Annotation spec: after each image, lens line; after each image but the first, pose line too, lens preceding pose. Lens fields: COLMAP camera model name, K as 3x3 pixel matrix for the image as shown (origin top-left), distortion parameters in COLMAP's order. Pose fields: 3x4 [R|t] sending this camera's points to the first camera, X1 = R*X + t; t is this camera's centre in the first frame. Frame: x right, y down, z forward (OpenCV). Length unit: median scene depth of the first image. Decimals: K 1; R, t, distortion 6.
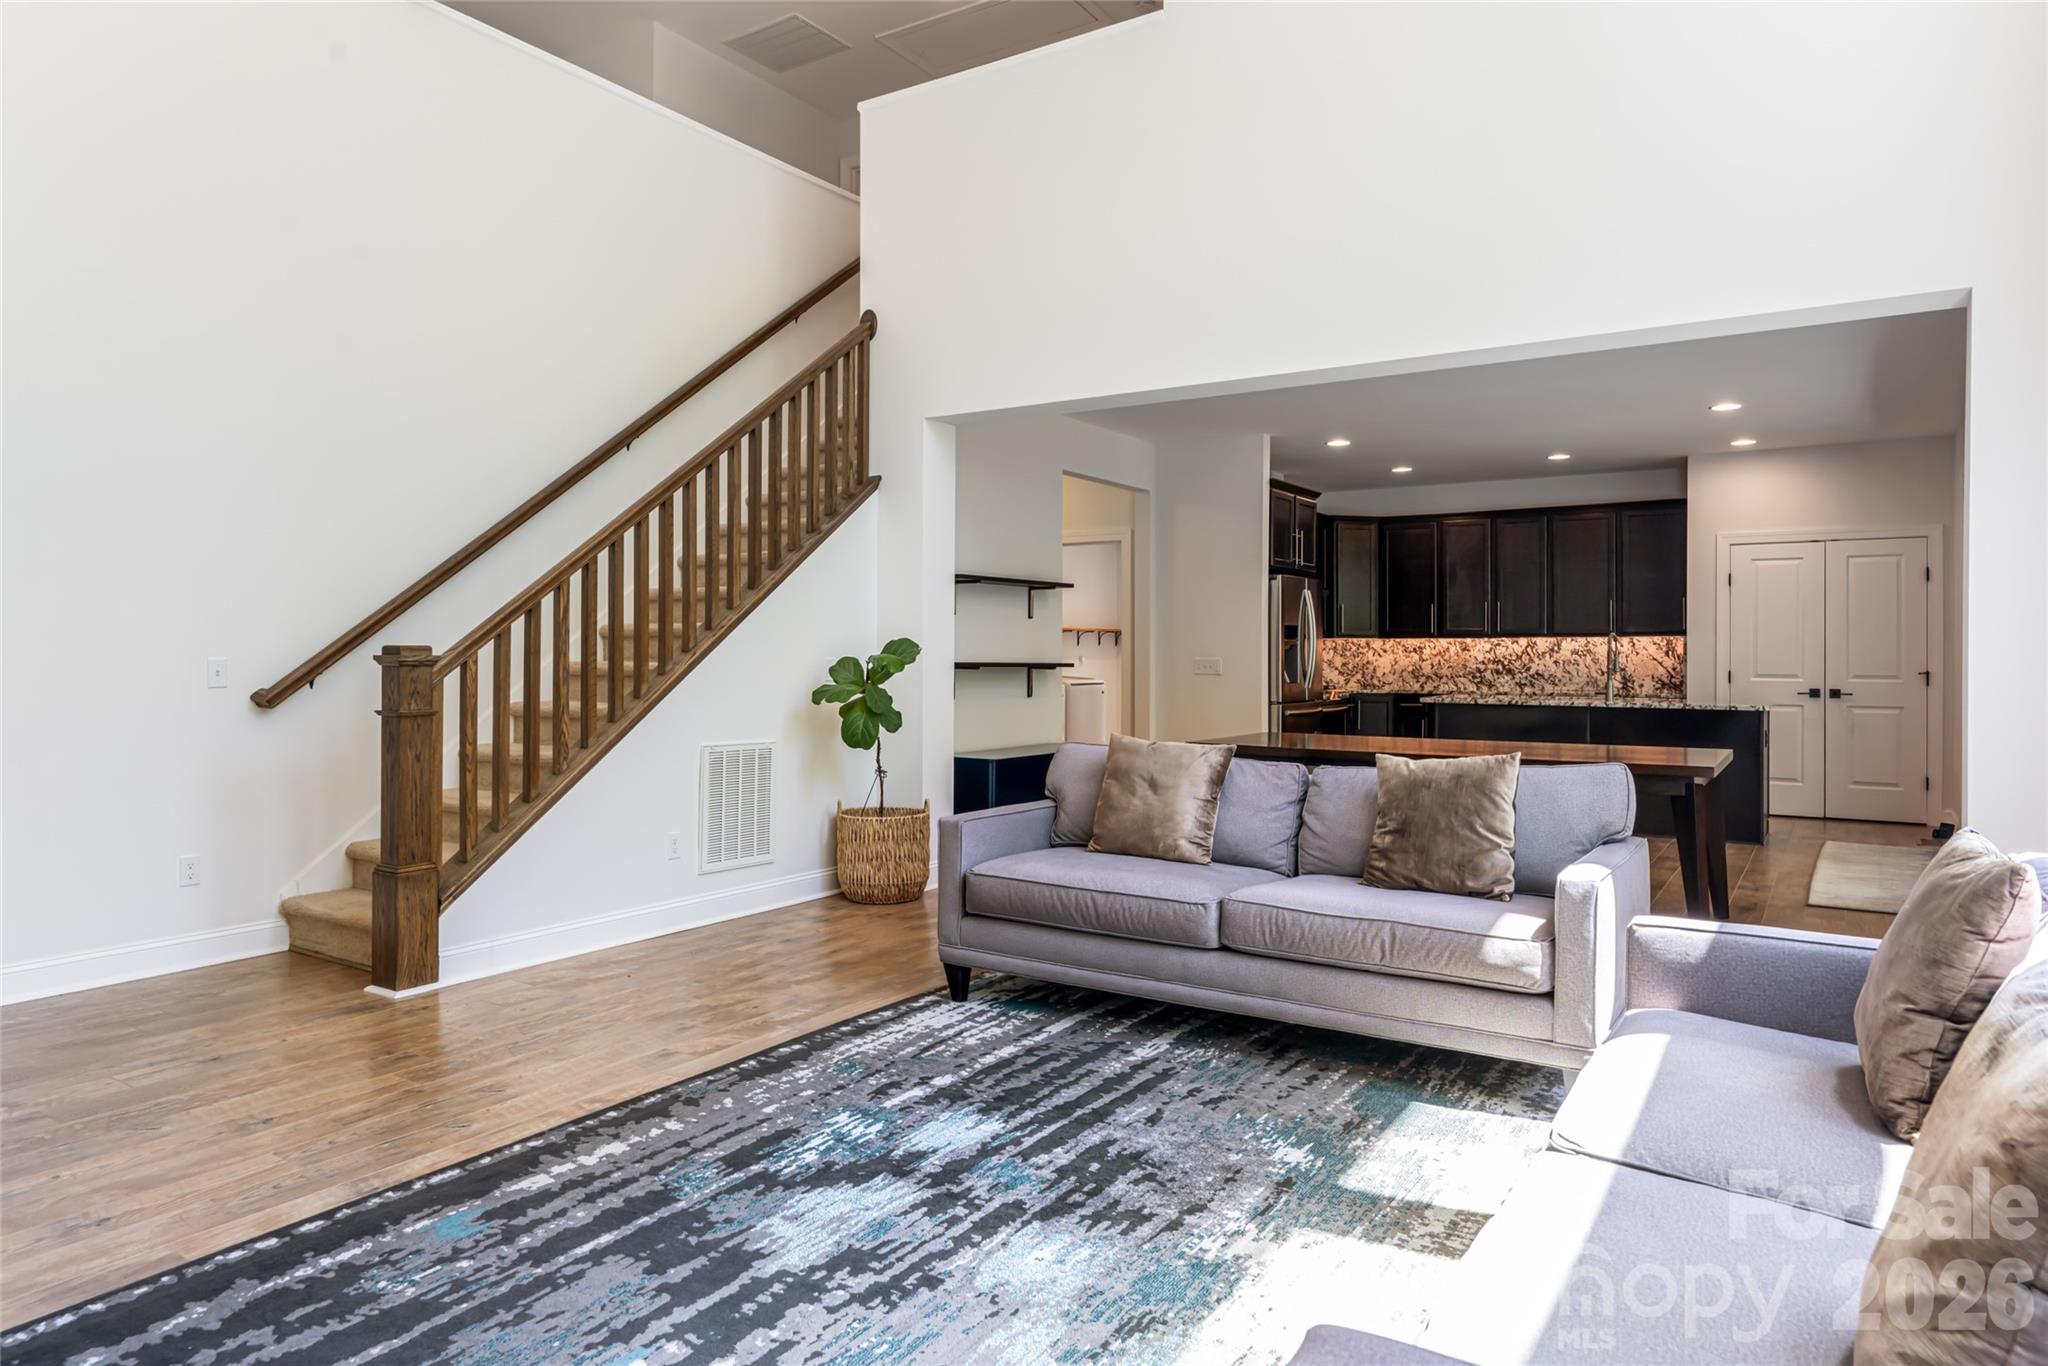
lens RADIAL K [[1278.3, 0, 1021.5], [0, 1278.3, 655.7], [0, 0, 1]] dist [0.004168, -0.003410]
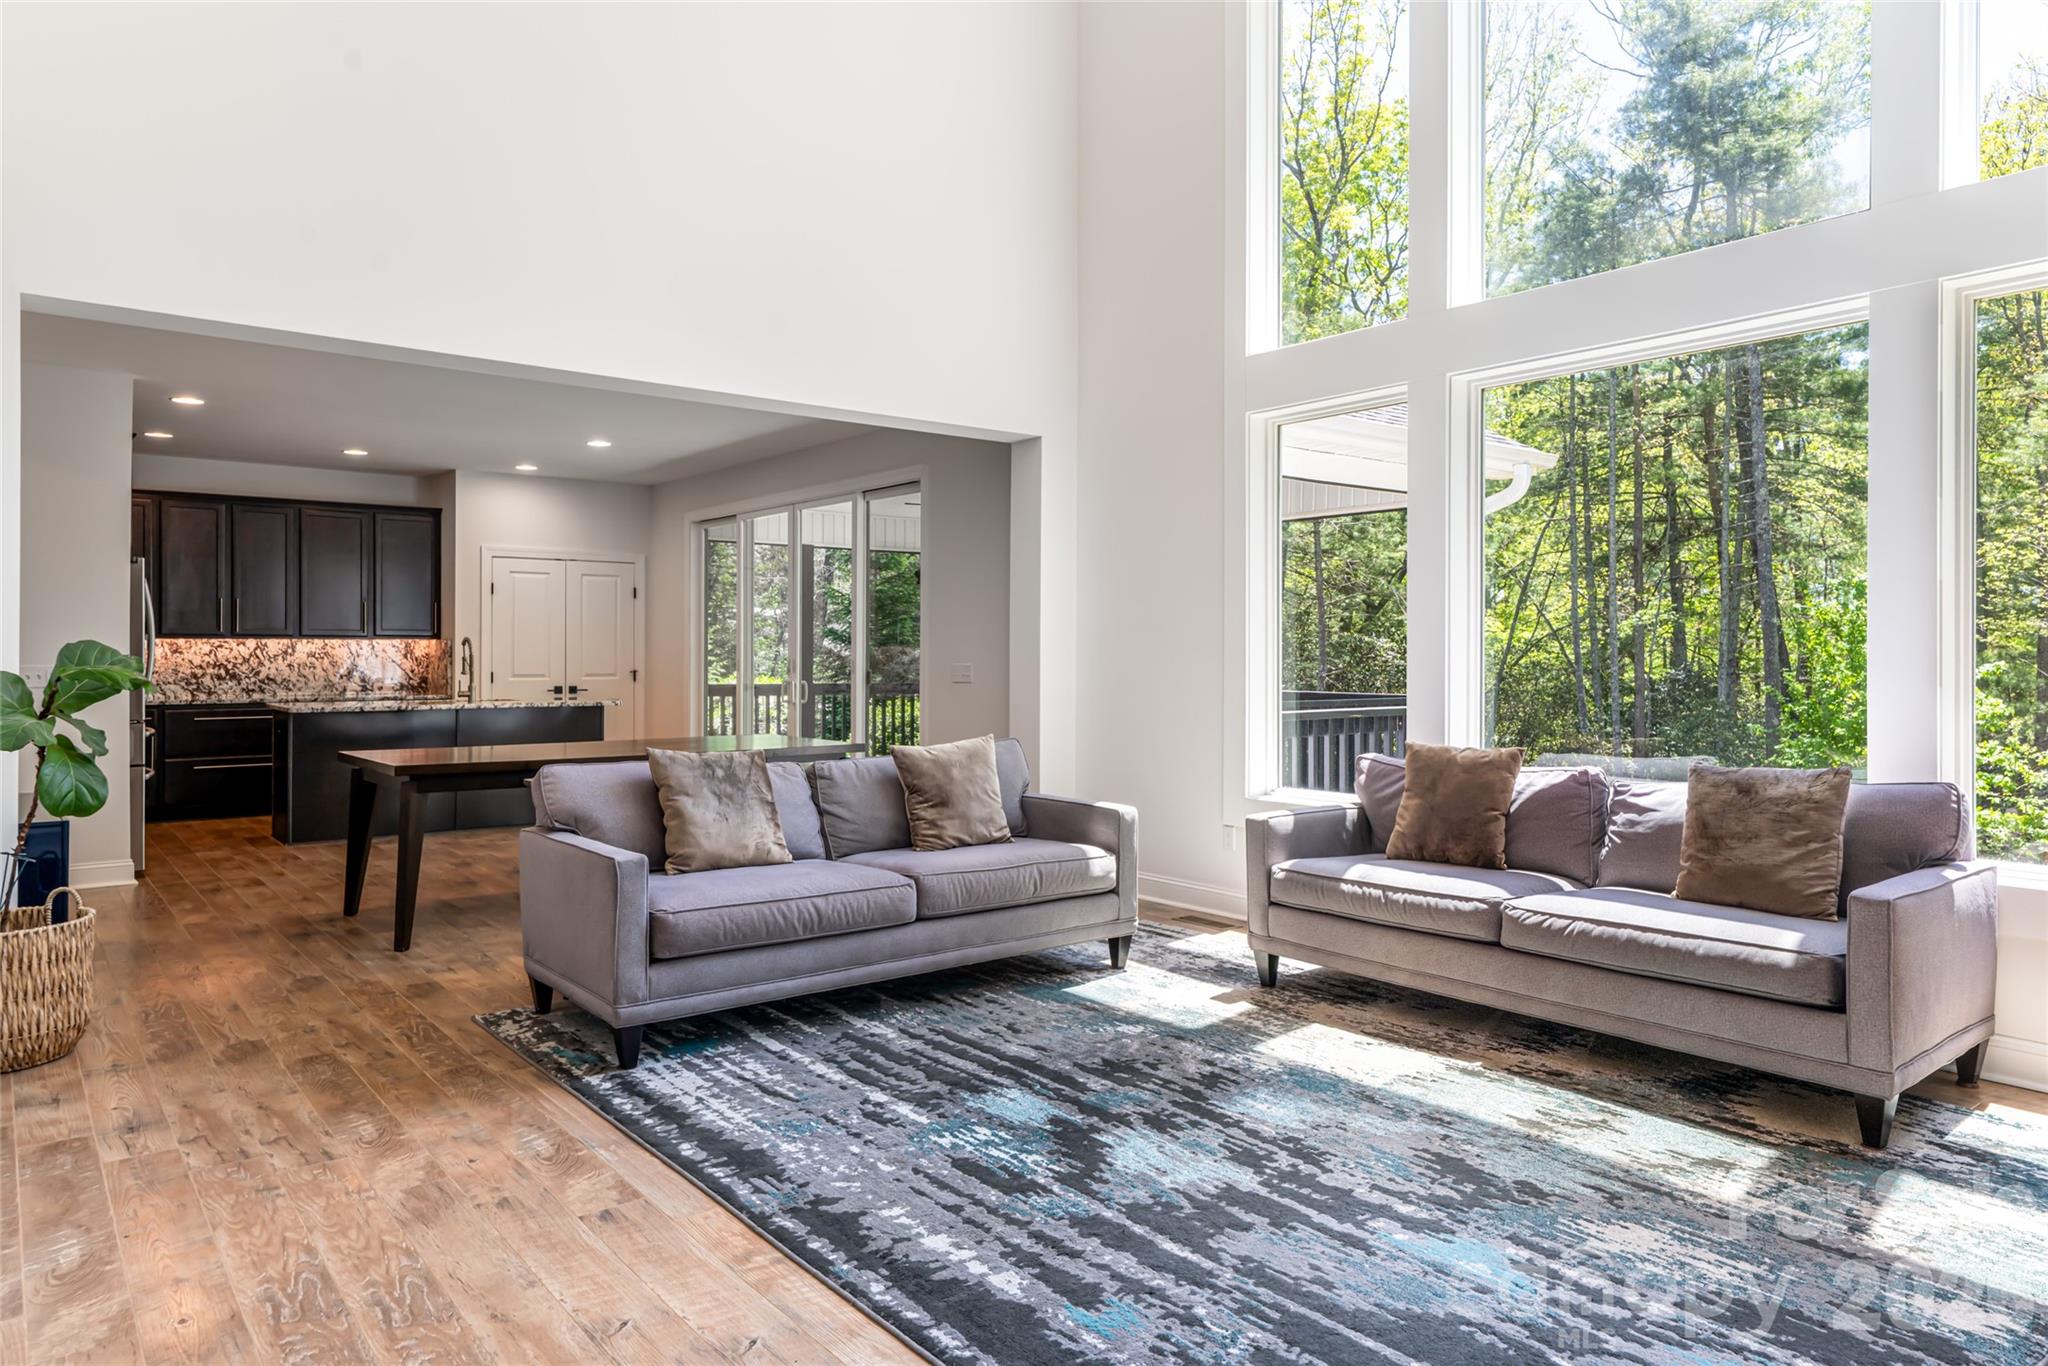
lens RADIAL K [[1278.3, 0, 1056.9], [0, 1278.3, 679.9], [0, 0, 1]] dist [0.004168, -0.003410]
pose [[0.299050, -0.020926, 0.954008, -0.890223], [0.000958, 0.999766, 0.021629, -0.012011], [-0.954237, -0.005554, 0.298999, 0.531040]]
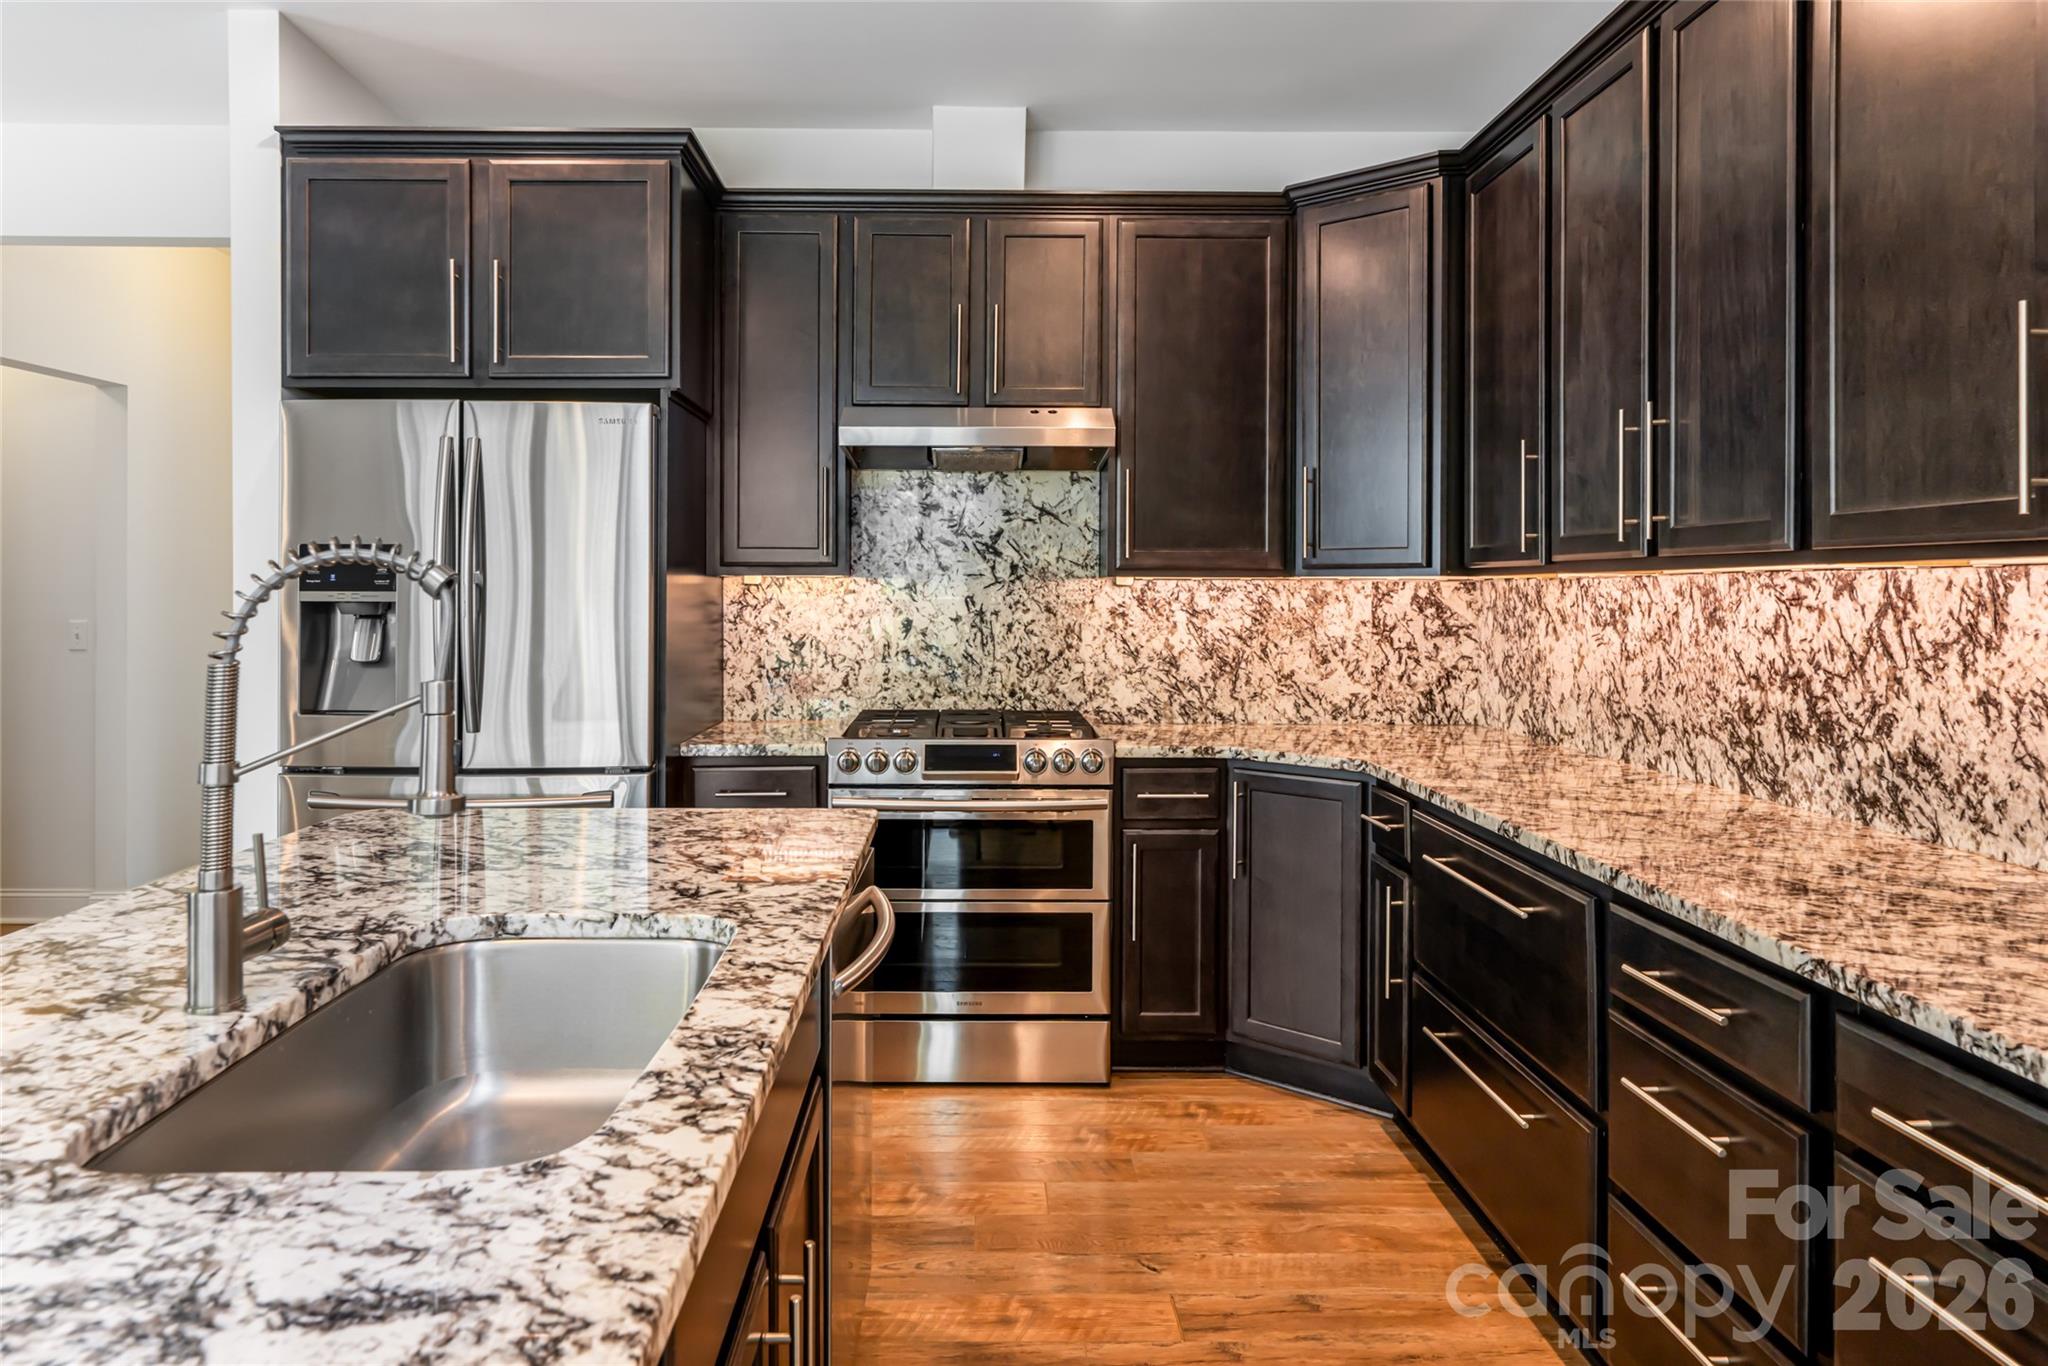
lens RADIAL K [[1344.2, 0, 987.1], [0, 1344.2, 596.0], [0, 0, 1]] dist [-0.000862, -0.004754]
pose [[0.548763, 0.003836, -0.835969, 1.438998], [-0.003889, 0.999990, 0.002036, -0.027560], [0.835969, 0.002134, 0.548773, 2.250978]]
